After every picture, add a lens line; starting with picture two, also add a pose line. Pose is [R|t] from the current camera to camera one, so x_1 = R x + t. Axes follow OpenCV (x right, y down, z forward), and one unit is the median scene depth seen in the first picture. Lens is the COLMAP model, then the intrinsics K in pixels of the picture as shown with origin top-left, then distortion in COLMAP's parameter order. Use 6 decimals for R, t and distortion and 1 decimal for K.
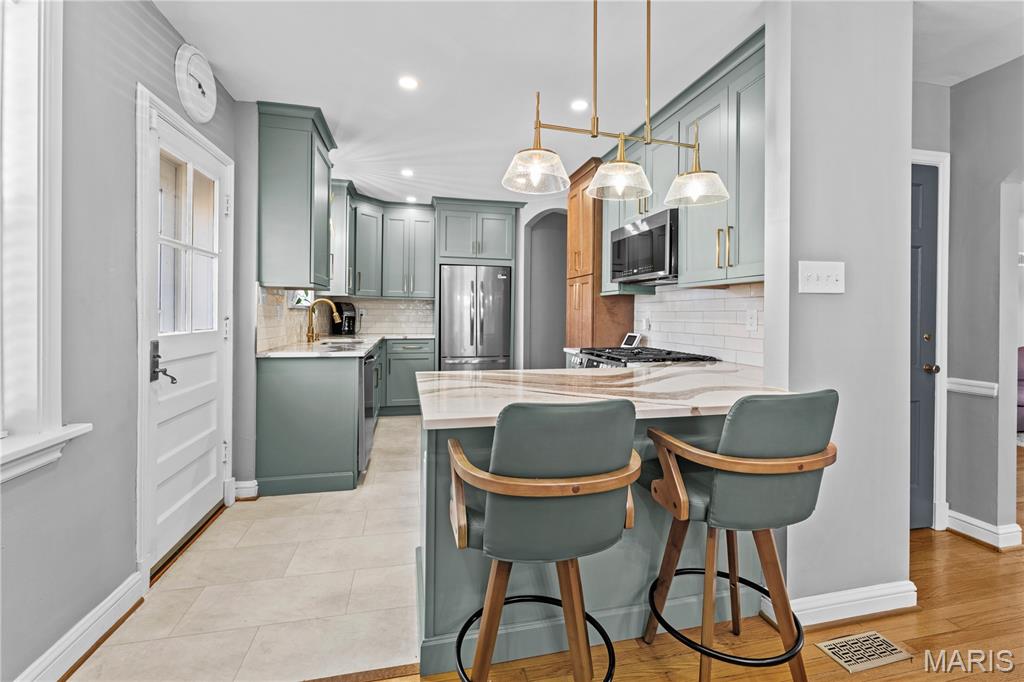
lens RADIAL K [[437.3, 0, 512.3], [0, 437.3, 314.6], [0, 0, 1]] dist [-0.000049, -0.000004]
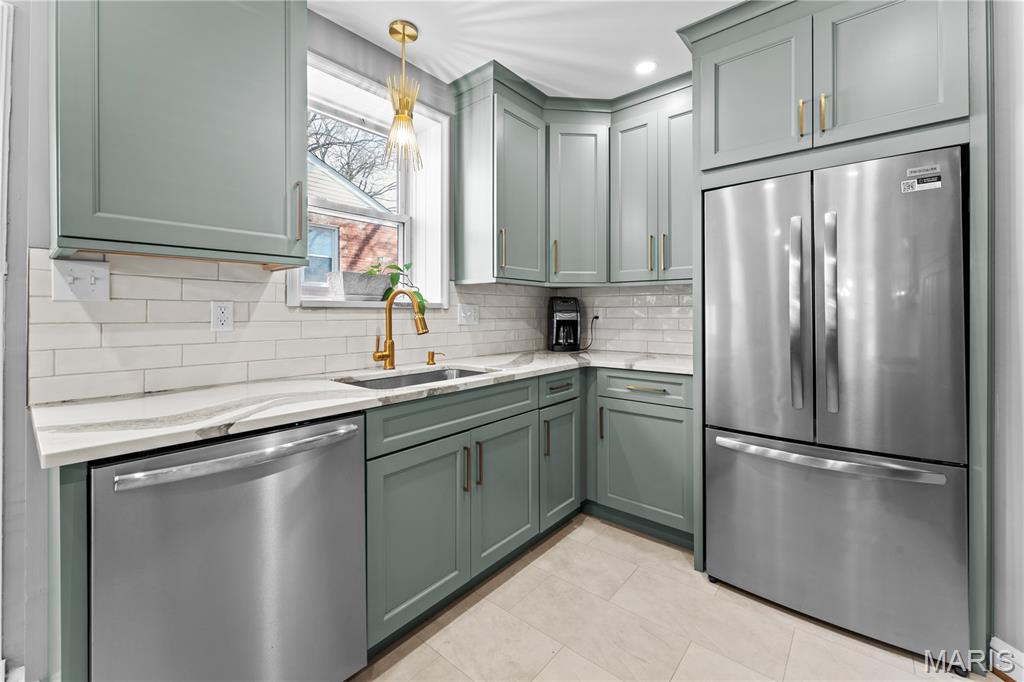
lens RADIAL K [[422.7, 0, 514.2], [0, 422.7, 314.9], [0, 0, 1]] dist [0.001009, 0.000014]
pose [[0.599761, -0.004115, -0.800168, 0.037720], [0.001783, 0.999991, -0.003806, -0.000914], [0.800177, 0.000856, 0.599763, 0.603854]]
